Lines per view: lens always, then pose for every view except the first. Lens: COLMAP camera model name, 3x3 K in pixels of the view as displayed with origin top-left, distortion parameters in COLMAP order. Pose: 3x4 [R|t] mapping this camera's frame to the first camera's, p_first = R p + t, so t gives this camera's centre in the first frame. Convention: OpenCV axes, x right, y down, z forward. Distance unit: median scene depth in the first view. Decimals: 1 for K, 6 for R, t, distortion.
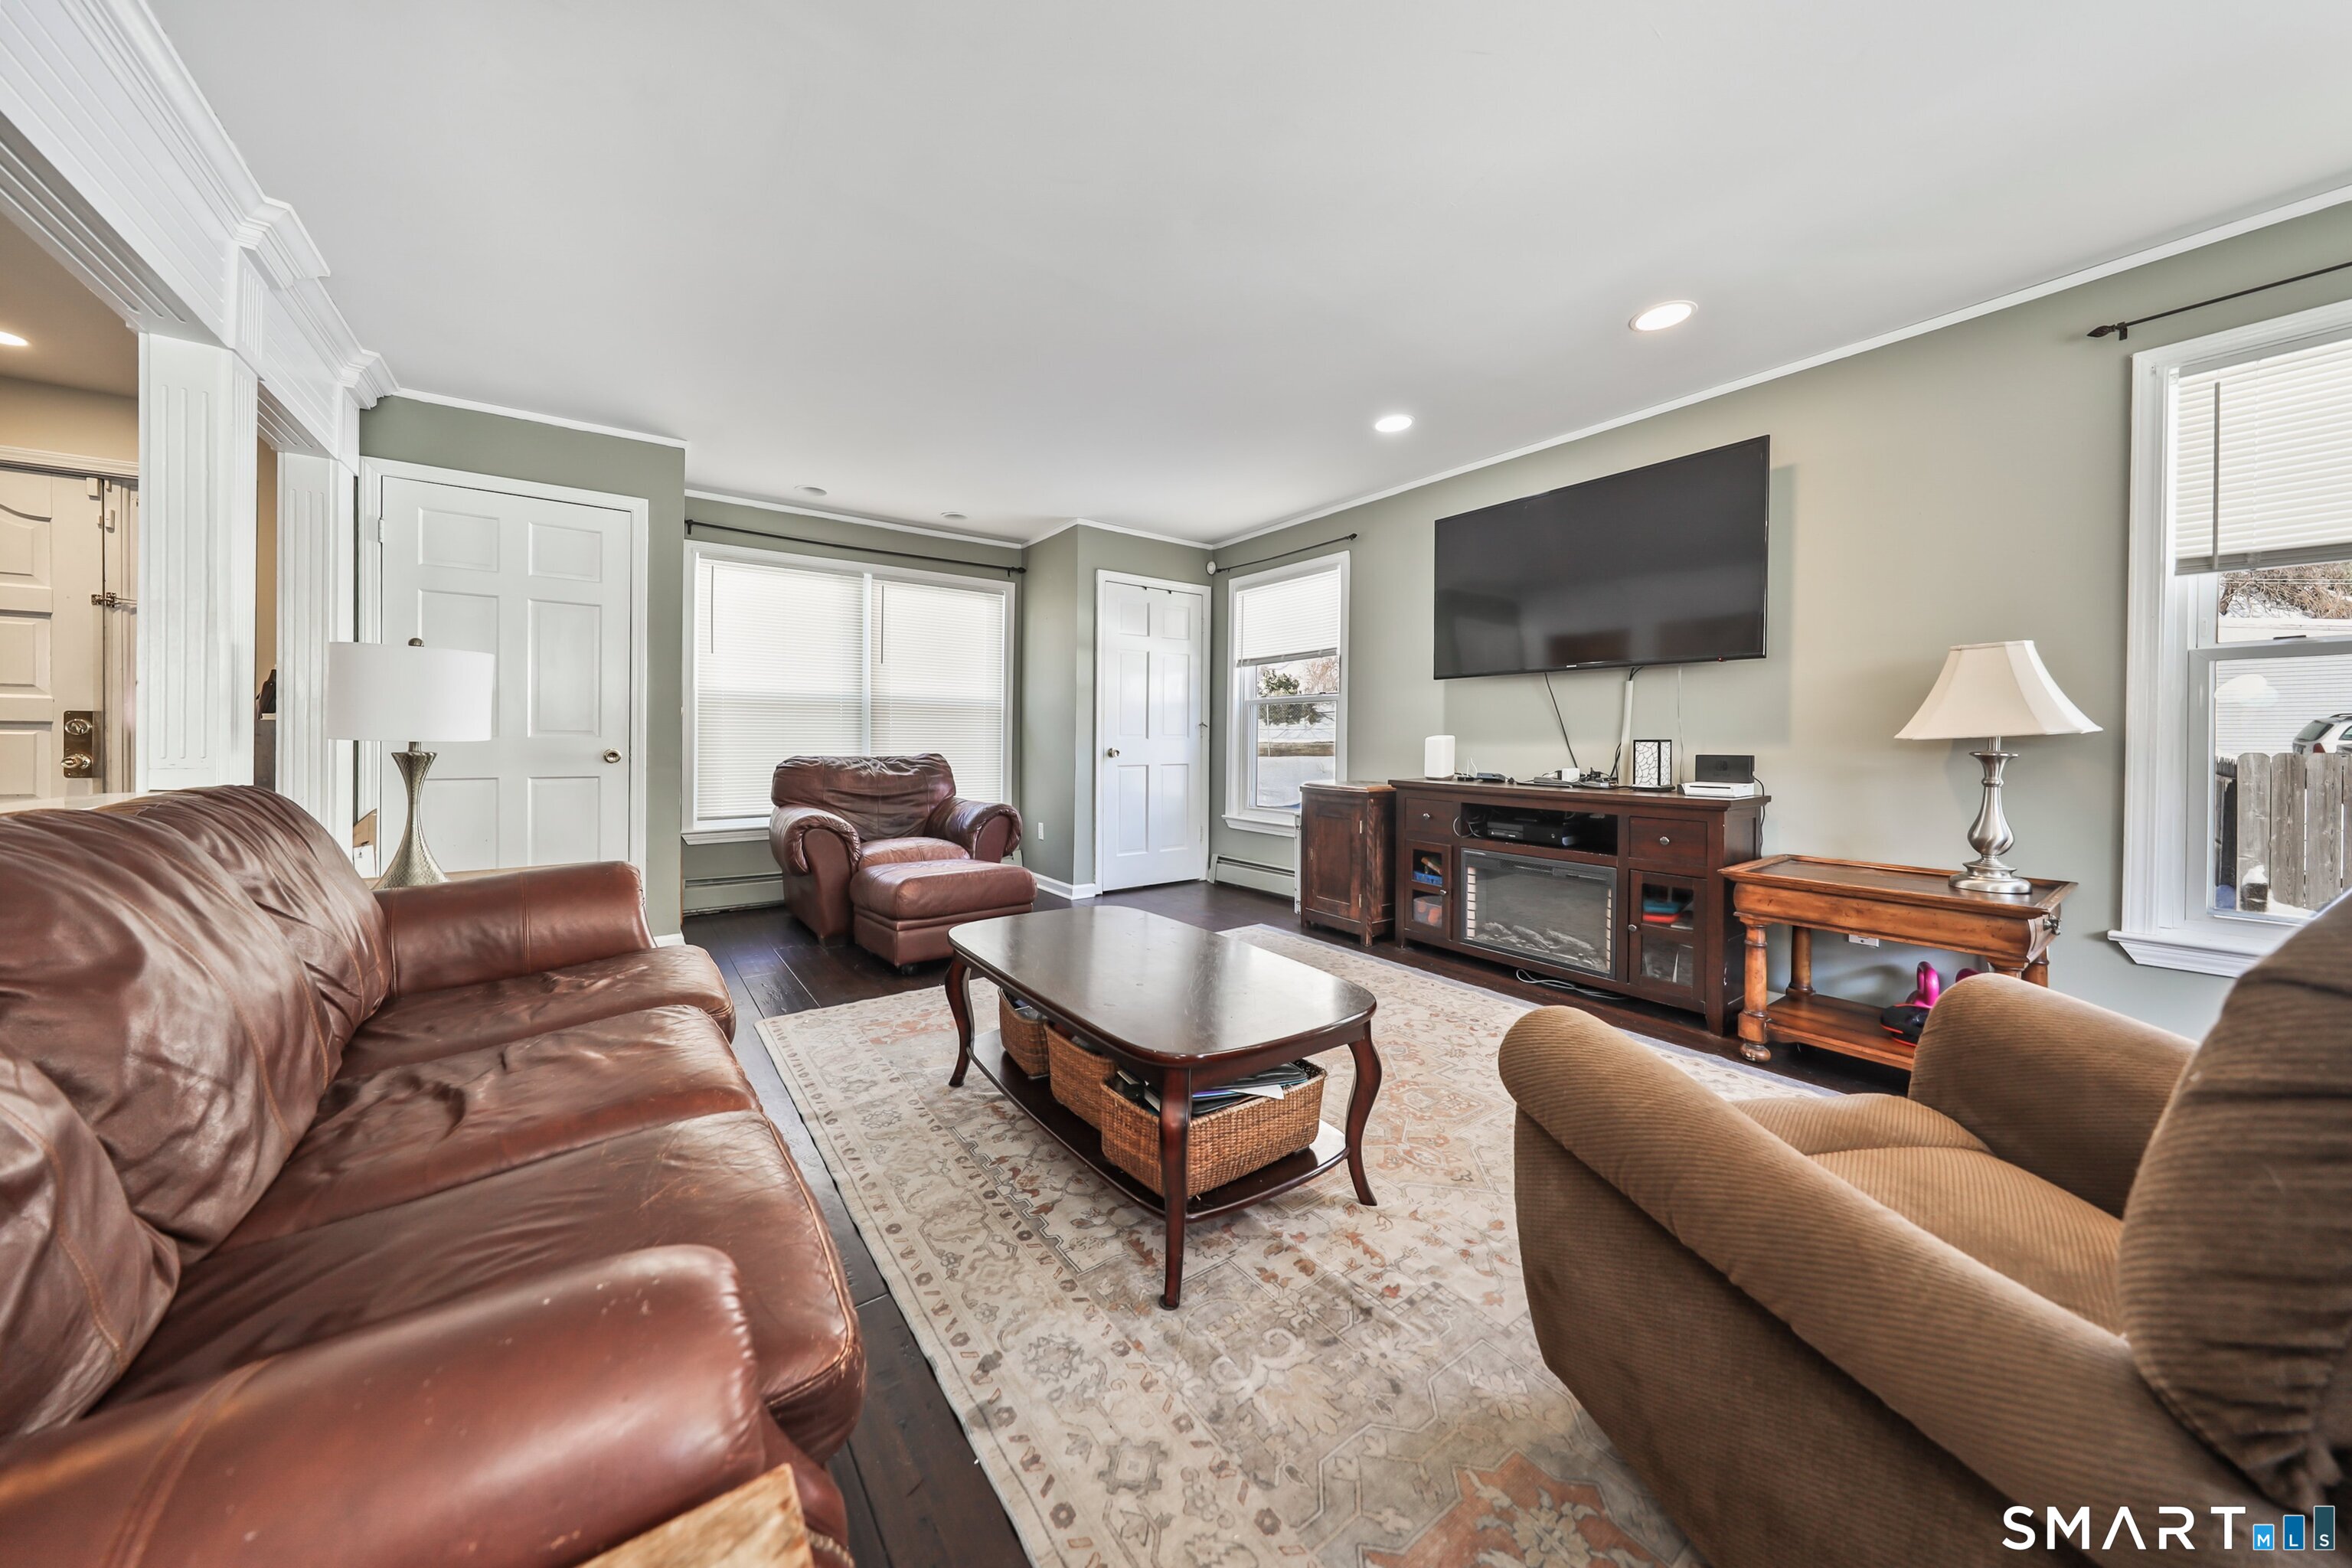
lens RADIAL K [[769.6, 0, 1173.6], [0, 769.6, 745.2], [0, 0, 1]] dist [-0.000848, -0.000058]
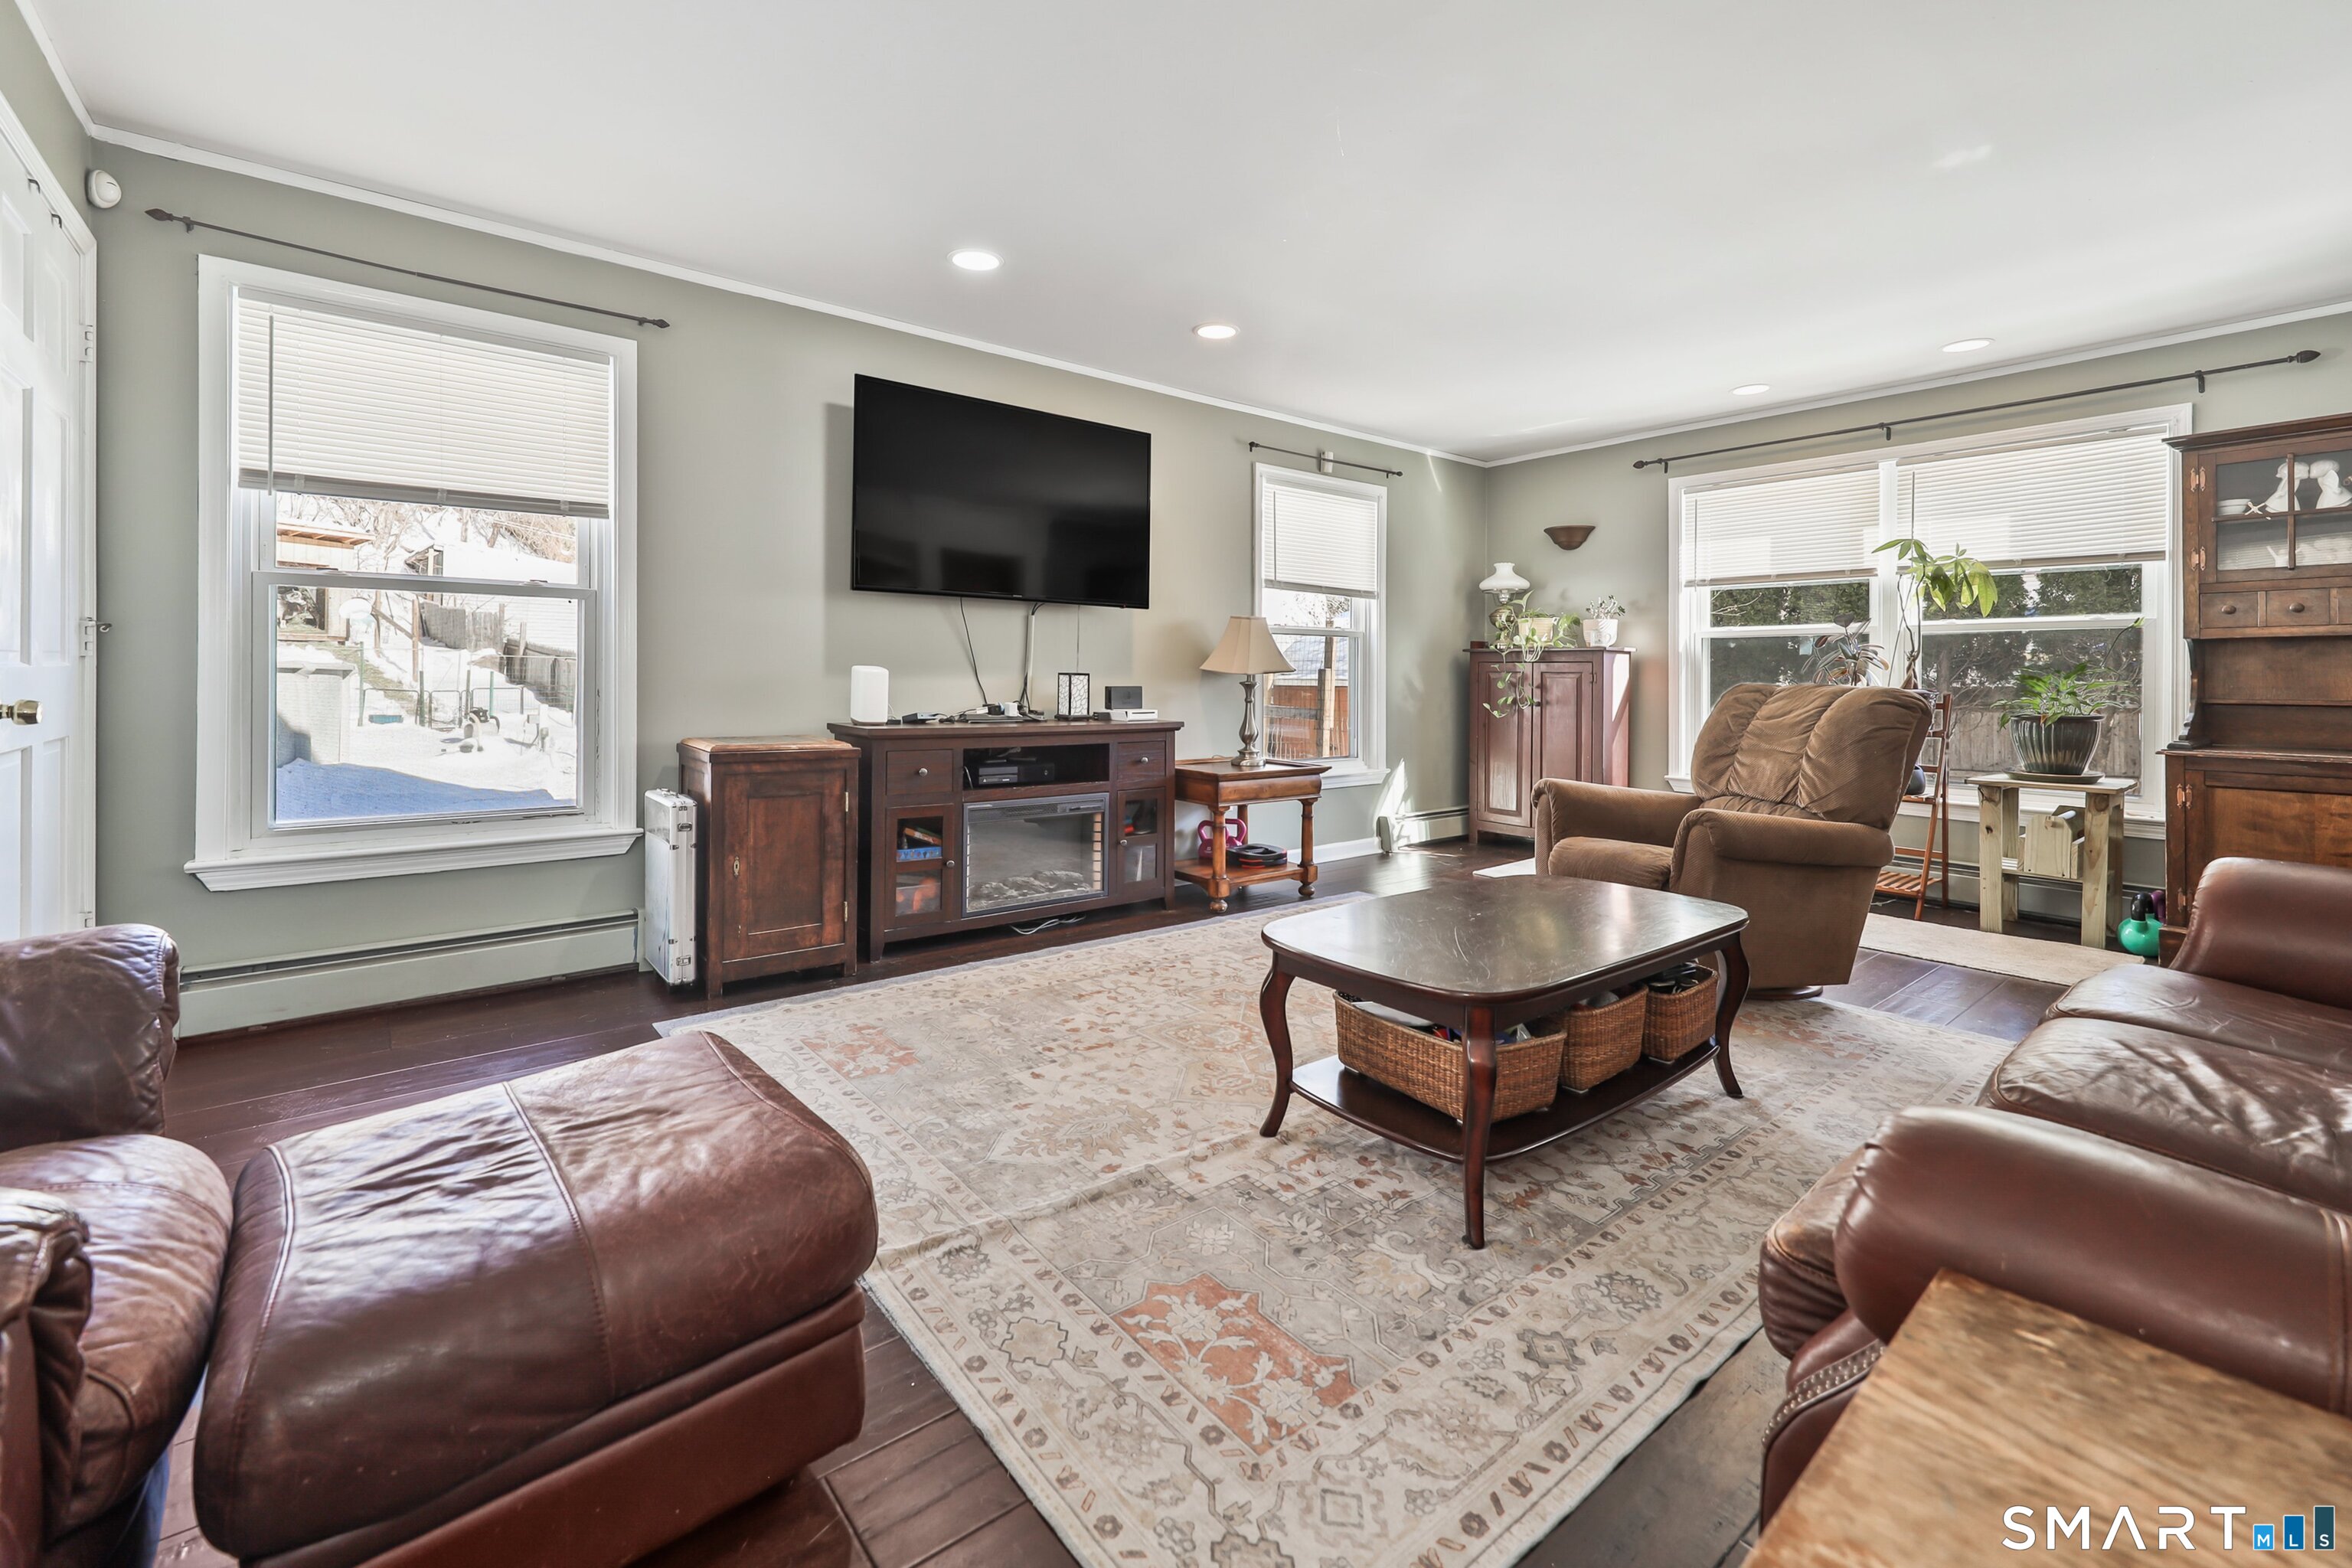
lens RADIAL K [[988.2, 0, 1150.8], [0, 988.2, 675.8], [0, 0, 1]] dist [0.000026, -0.000027]
pose [[-0.025194, -0.006637, 0.999661, -0.747692], [-0.003117, 0.999974, 0.006560, -0.011729], [-0.999678, -0.002951, -0.025214, 0.901421]]
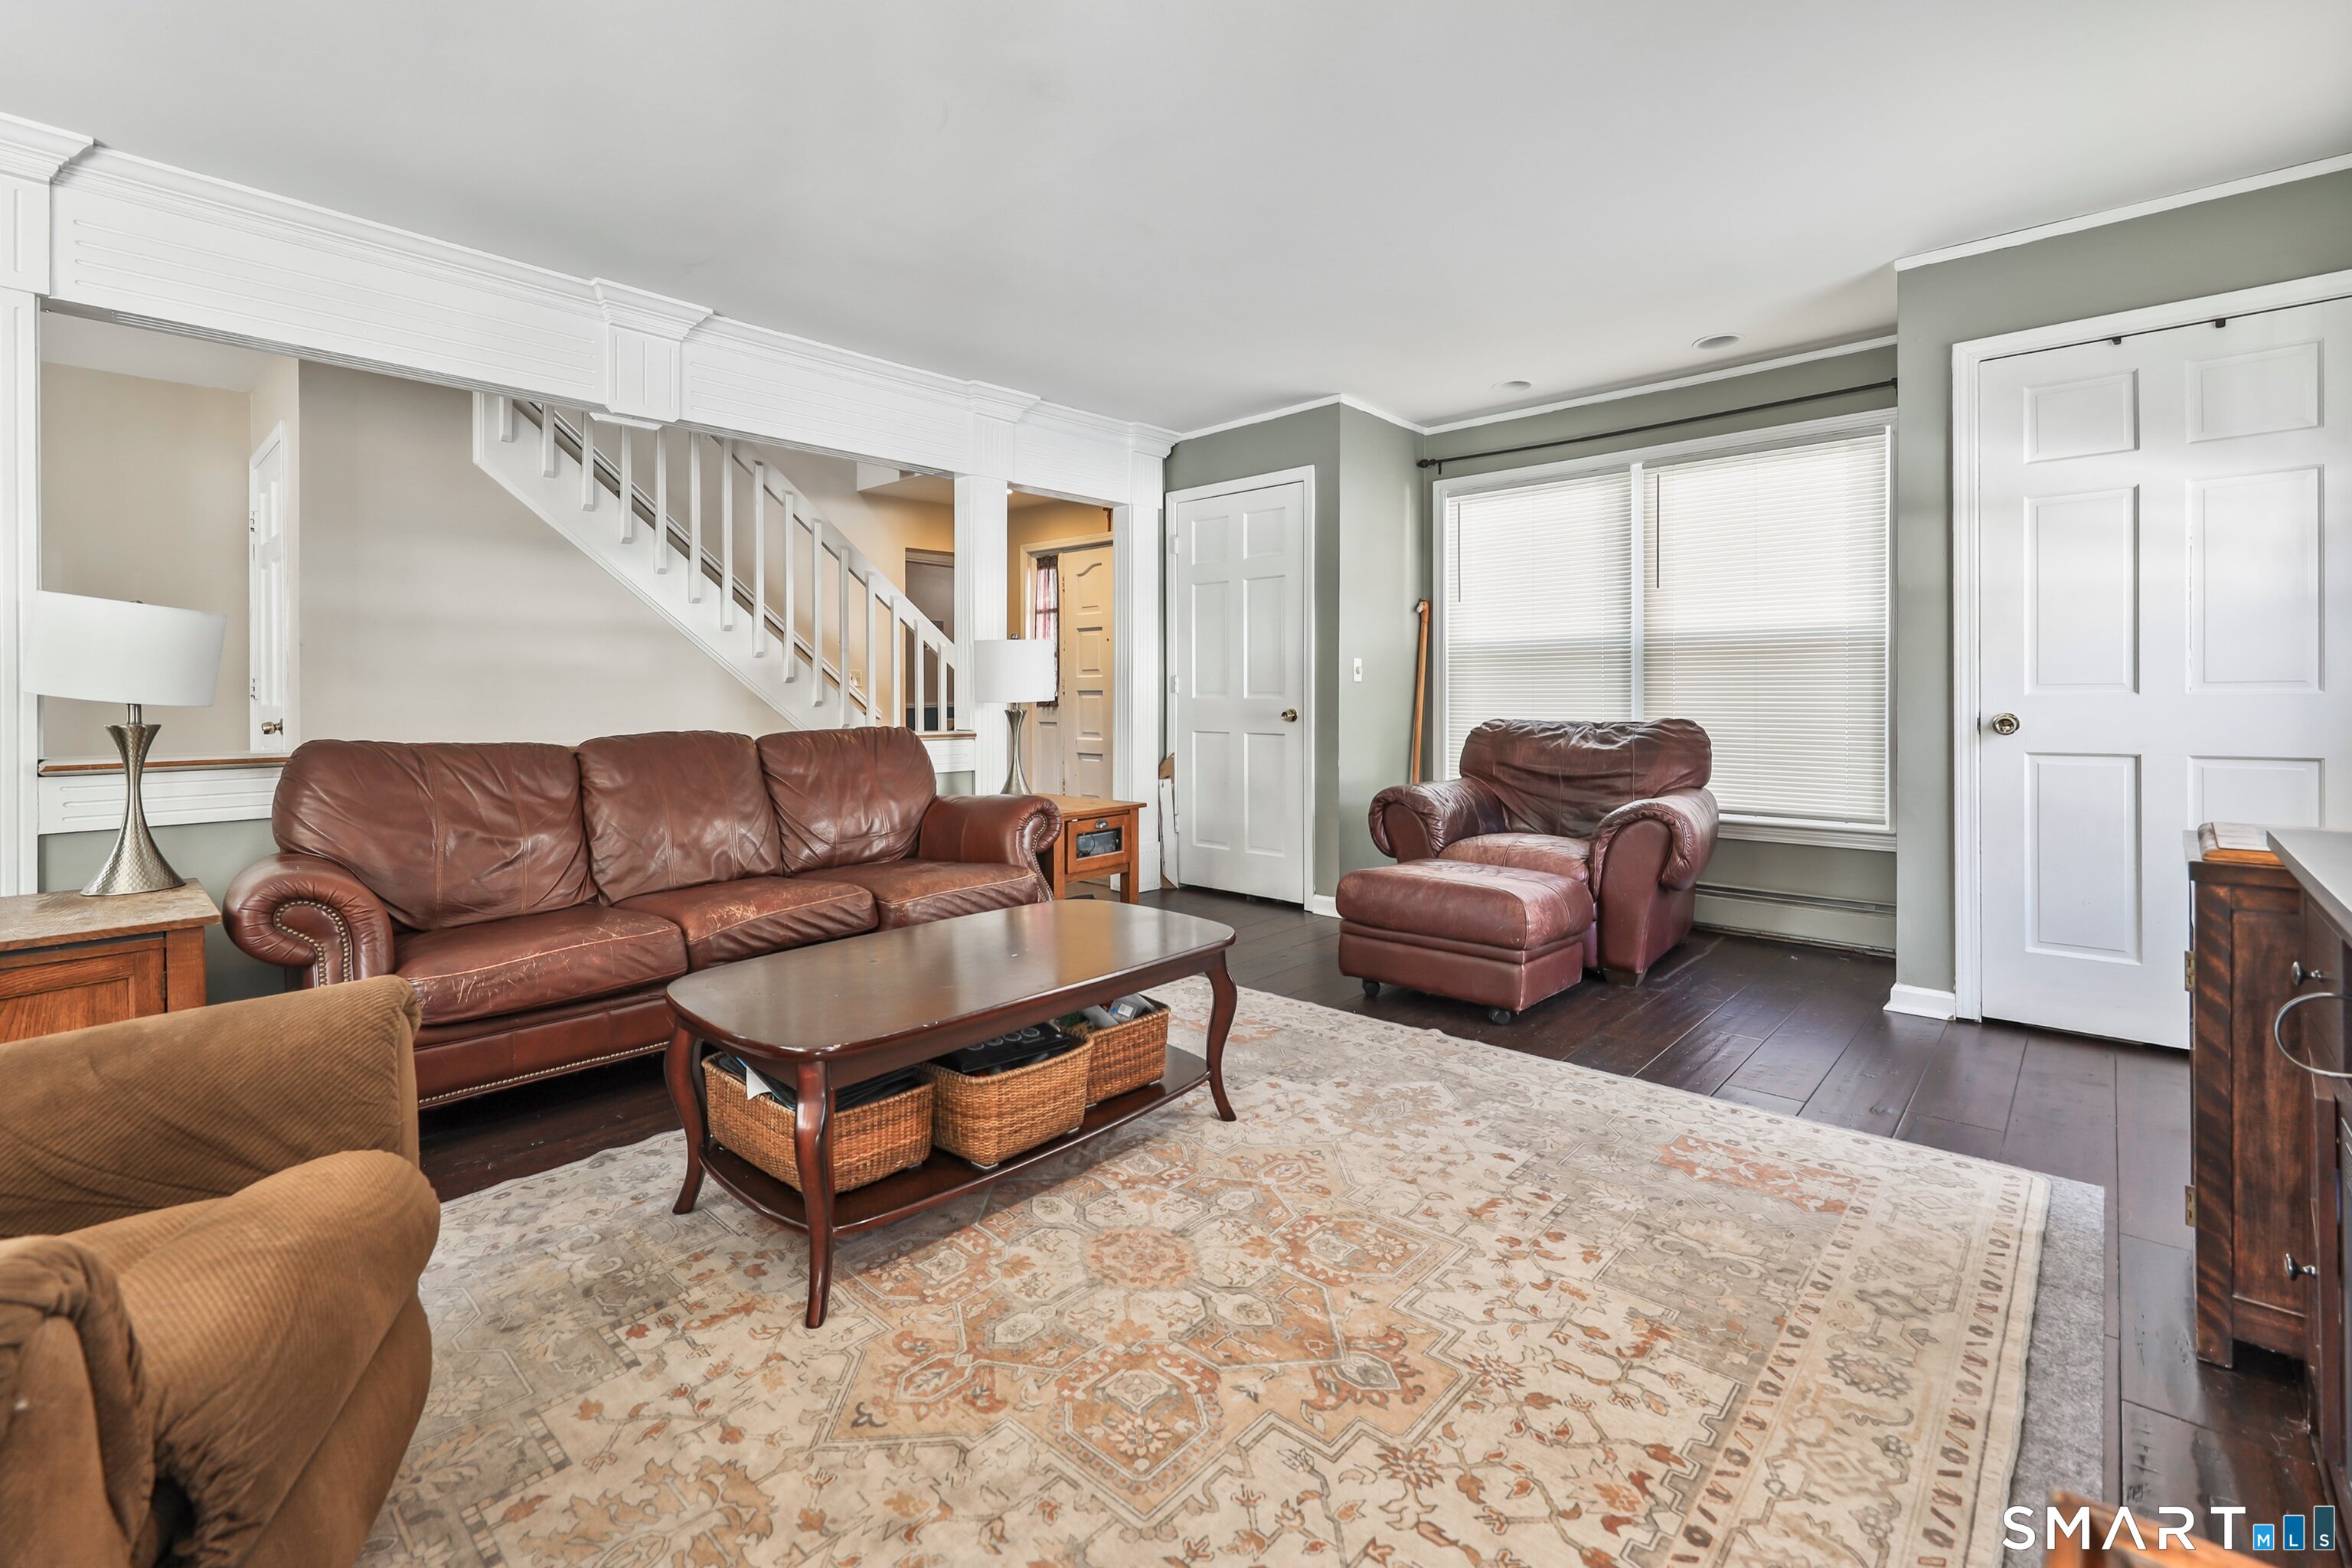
lens RADIAL K [[1033.9, 0, 1160.9], [0, 1033.9, 696.7], [0, 0, 1]] dist [0.002496, 0.000116]
pose [[0.192769, -0.007478, -0.981216, 0.691890], [-0.000971, 0.999969, -0.007812, -0.001739], [0.981244, 0.002458, 0.192756, 0.600690]]
